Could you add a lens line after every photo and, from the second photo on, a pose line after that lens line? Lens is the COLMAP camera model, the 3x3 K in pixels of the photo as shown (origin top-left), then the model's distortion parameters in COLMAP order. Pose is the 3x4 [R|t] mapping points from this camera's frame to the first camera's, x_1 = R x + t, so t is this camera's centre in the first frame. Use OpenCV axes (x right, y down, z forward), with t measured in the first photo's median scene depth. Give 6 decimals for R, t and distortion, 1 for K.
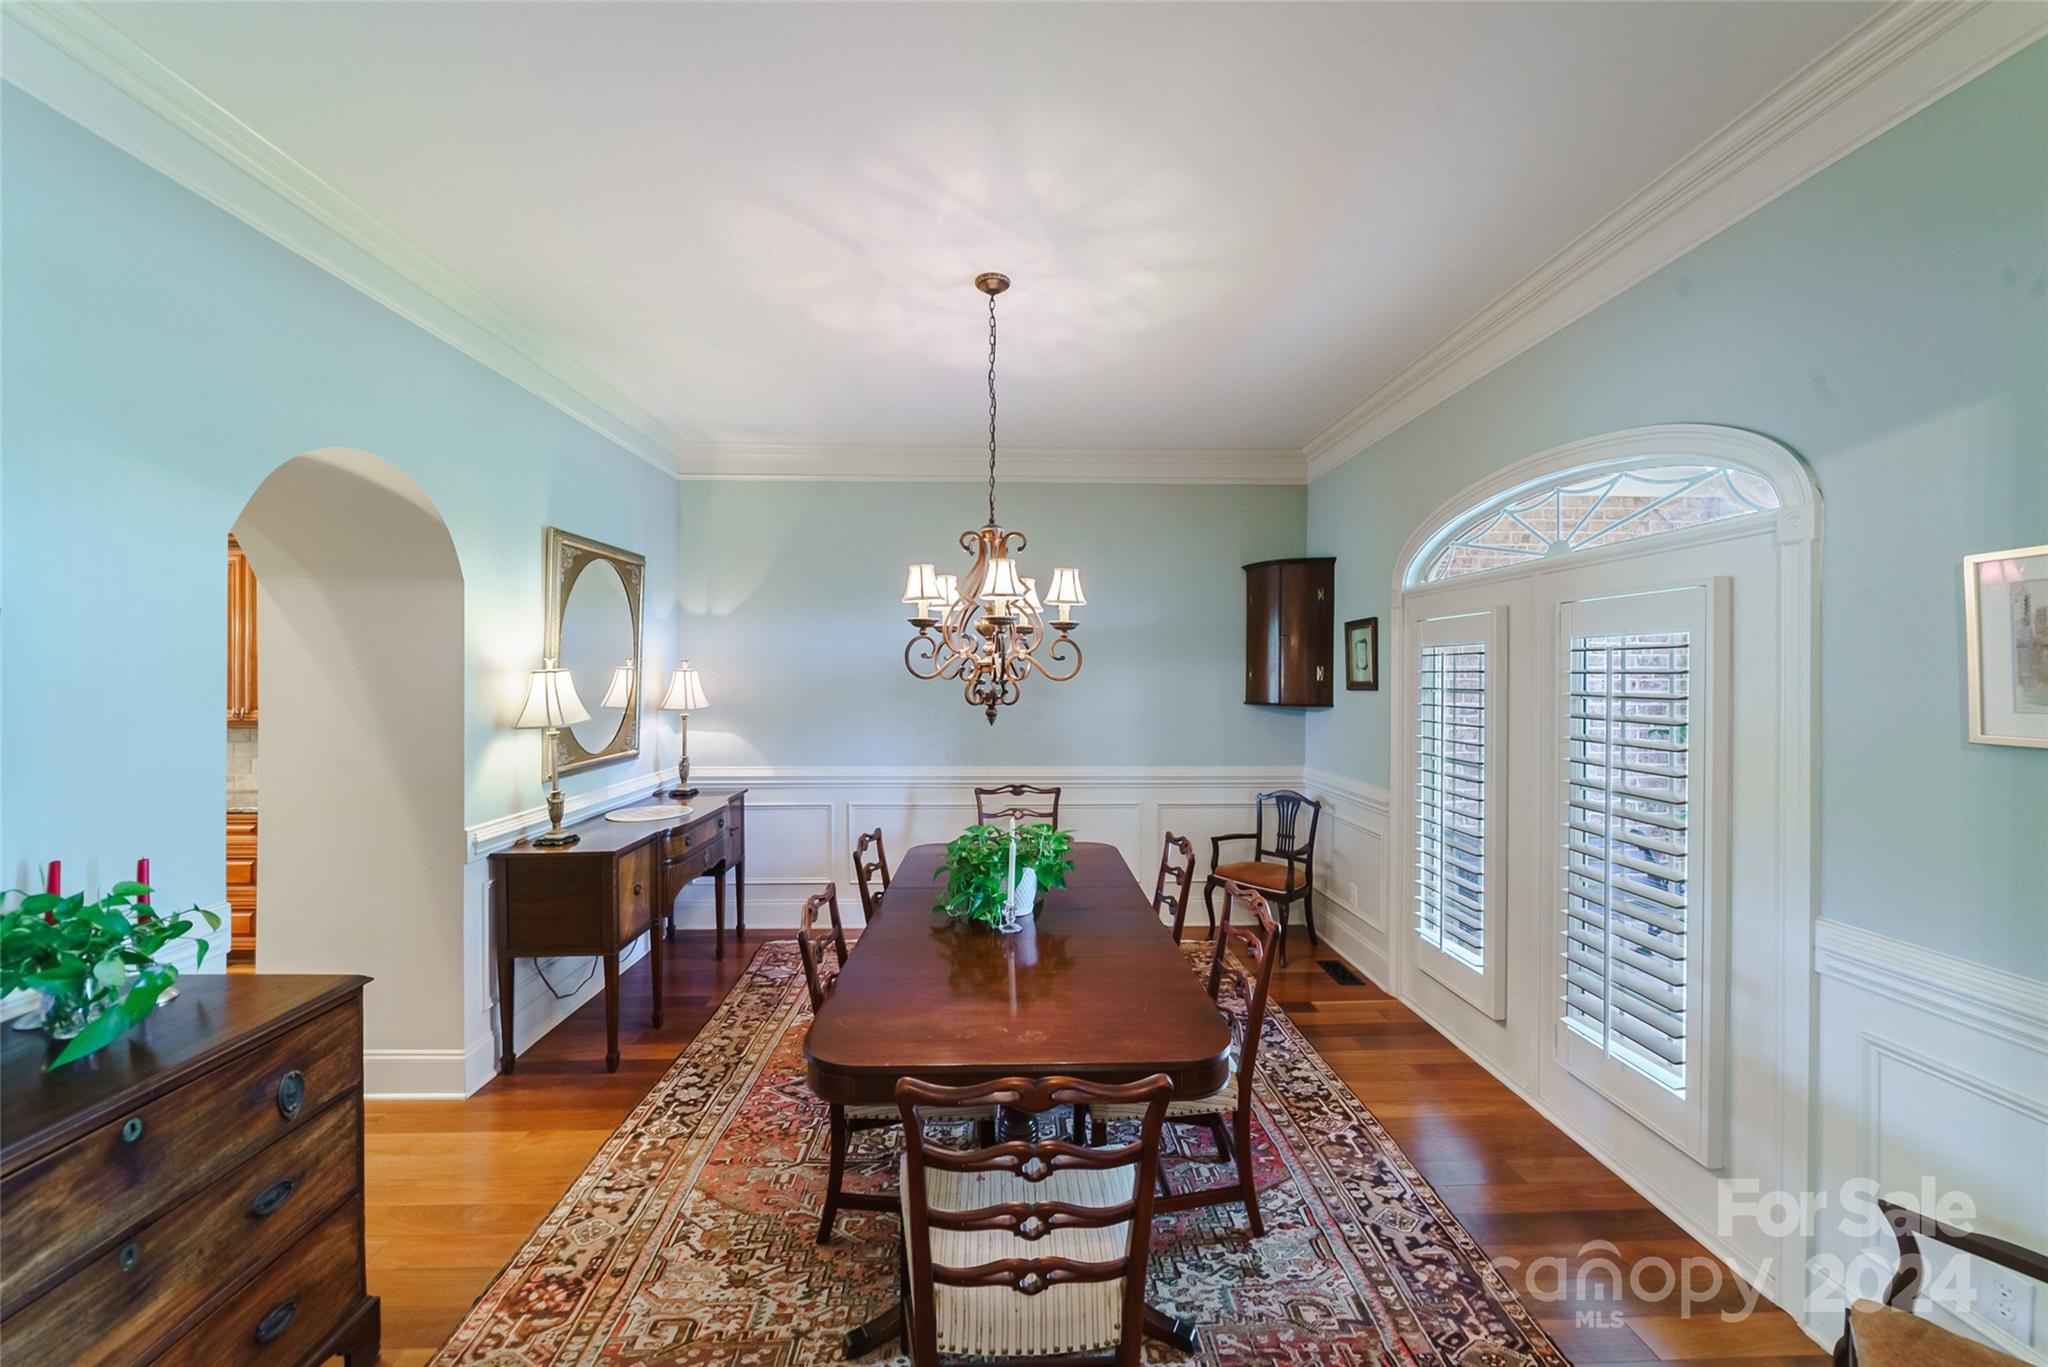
lens RADIAL K [[758.6, 0, 1017.0], [0, 758.6, 671.8], [0, 0, 1]] dist [0.001021, 0.000073]
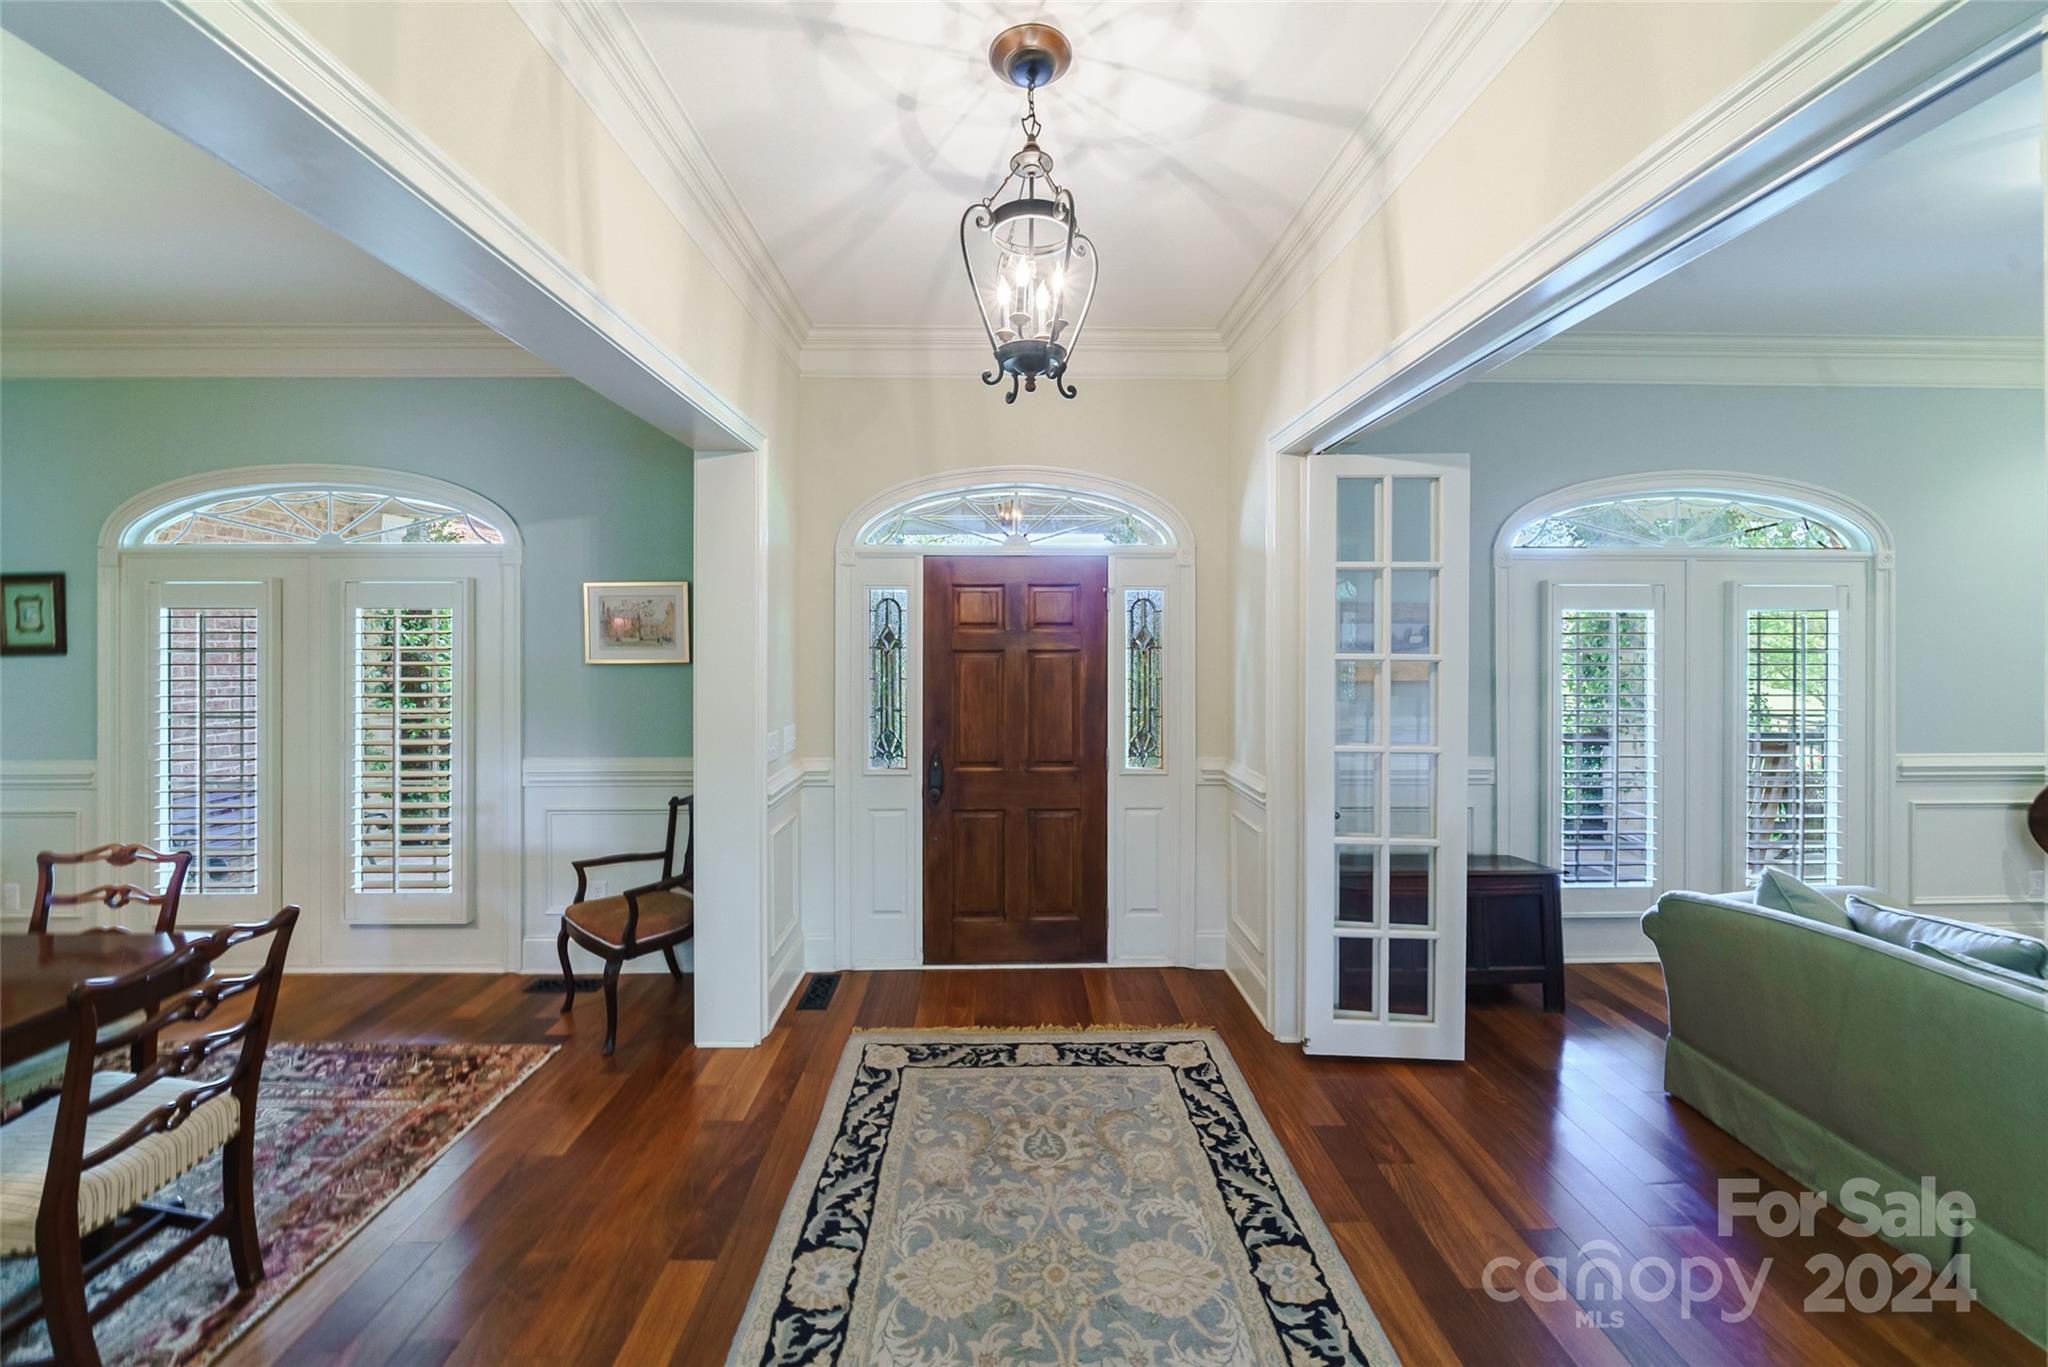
lens RADIAL K [[745.7, 0, 1024.9], [0, 745.7, 650.4], [0, 0, 1]] dist [-0.002039, -0.000022]
pose [[-0.023702, -0.002796, 0.999715, -0.875333], [0.002913, 0.999992, 0.002866, 0.042076], [-0.999715, 0.002980, -0.023694, -0.241573]]
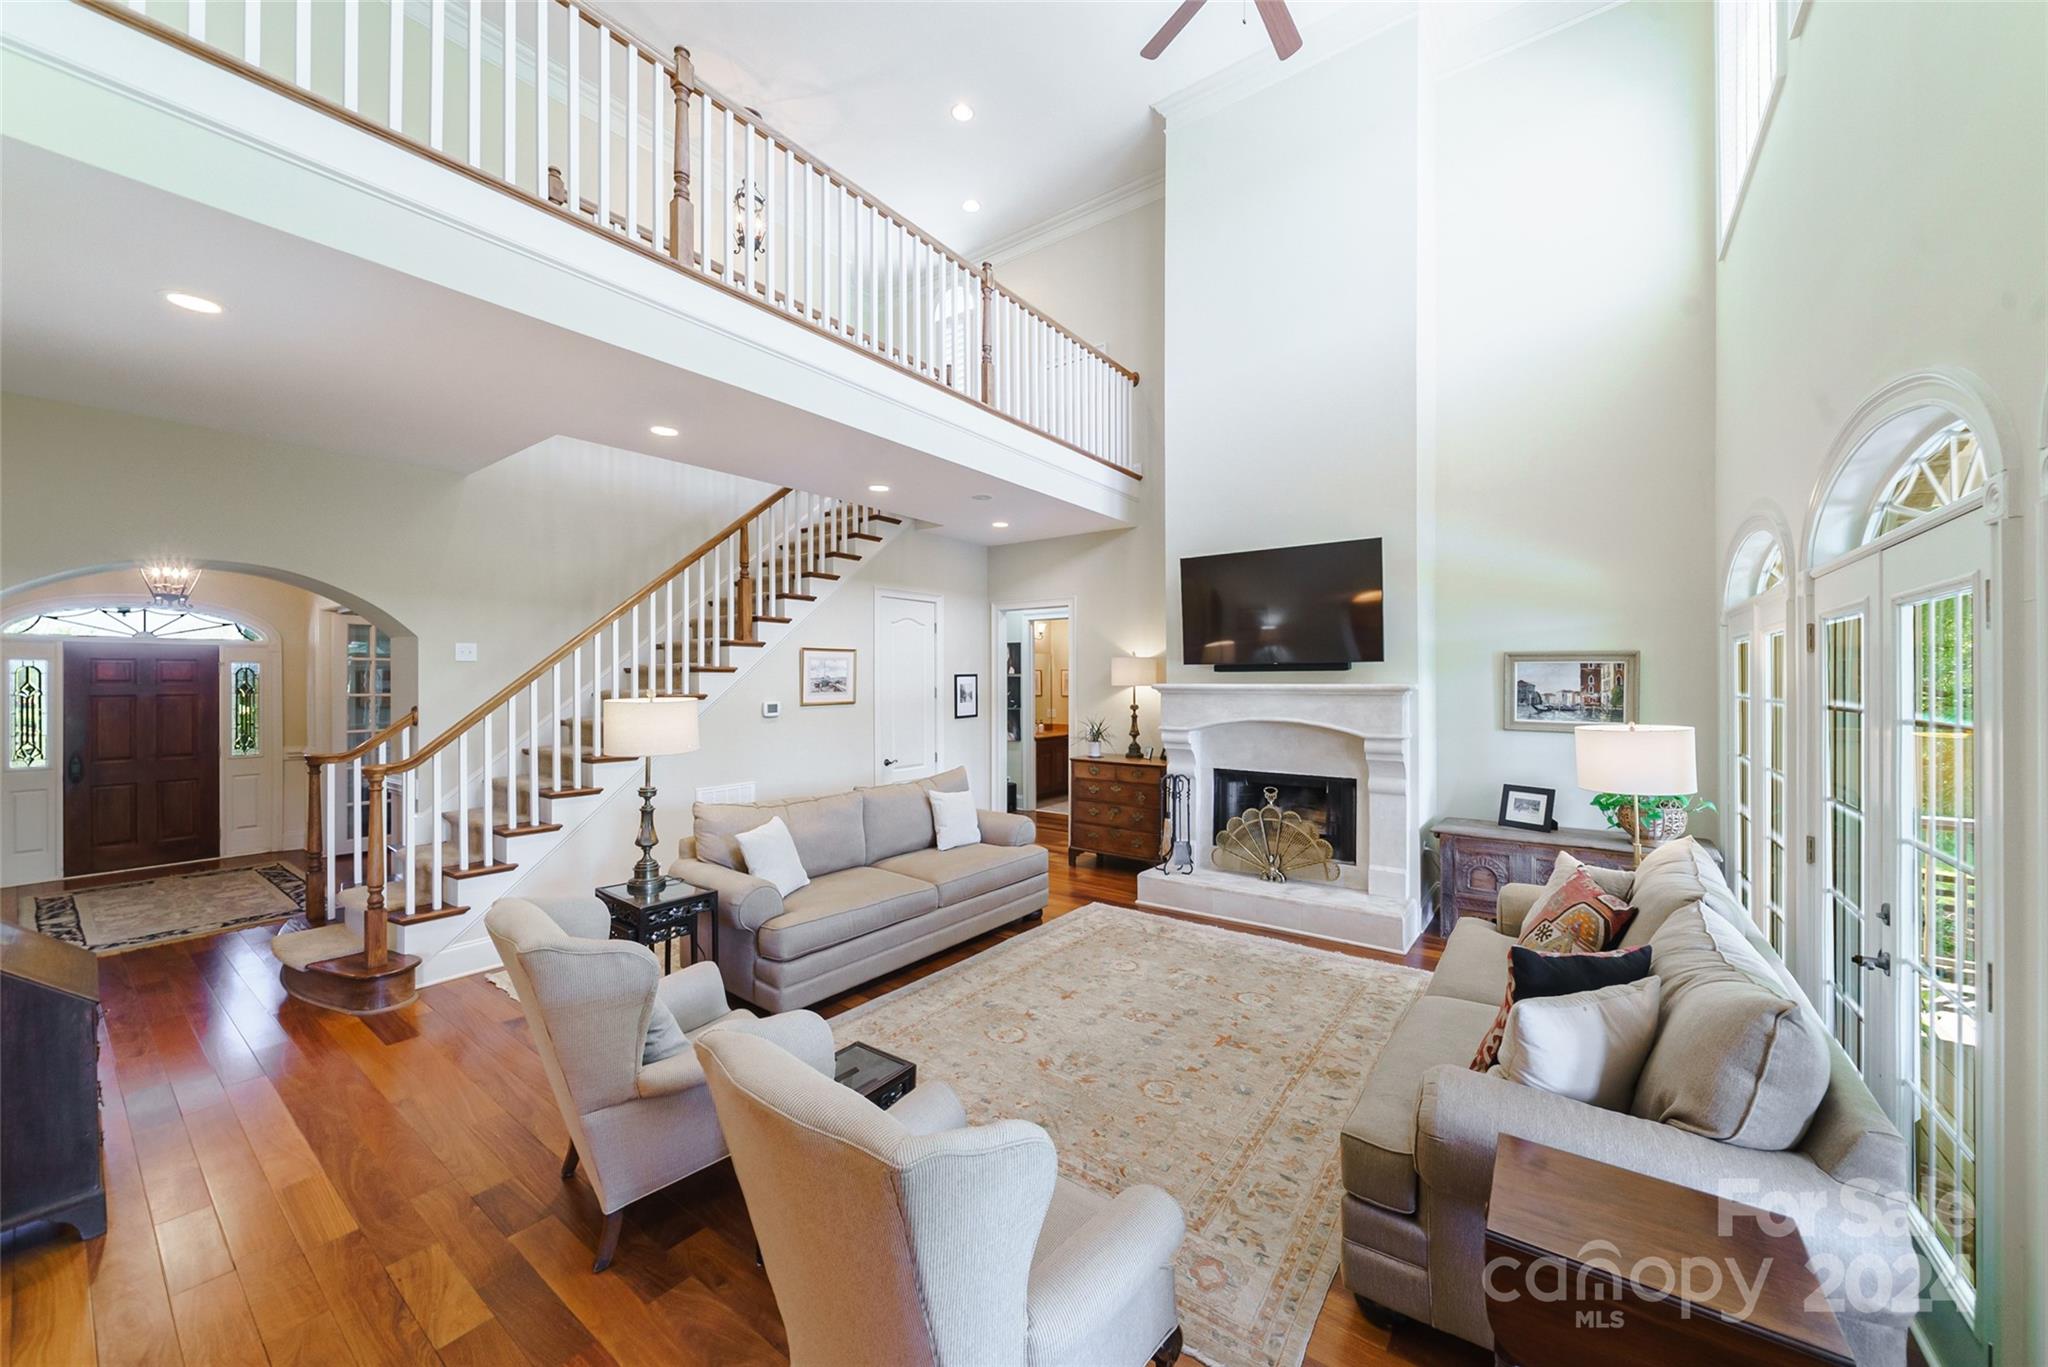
lens RADIAL K [[757.3, 0, 1024.0], [0, 757.3, 683.5], [0, 0, 1]] dist [0.001186, 0.000100]
pose [[-0.789352, 0.001902, 0.613938, -4.429077], [0.004974, 0.999982, 0.003297, 0.000645], [-0.613921, 0.005656, -0.789347, 0.020465]]
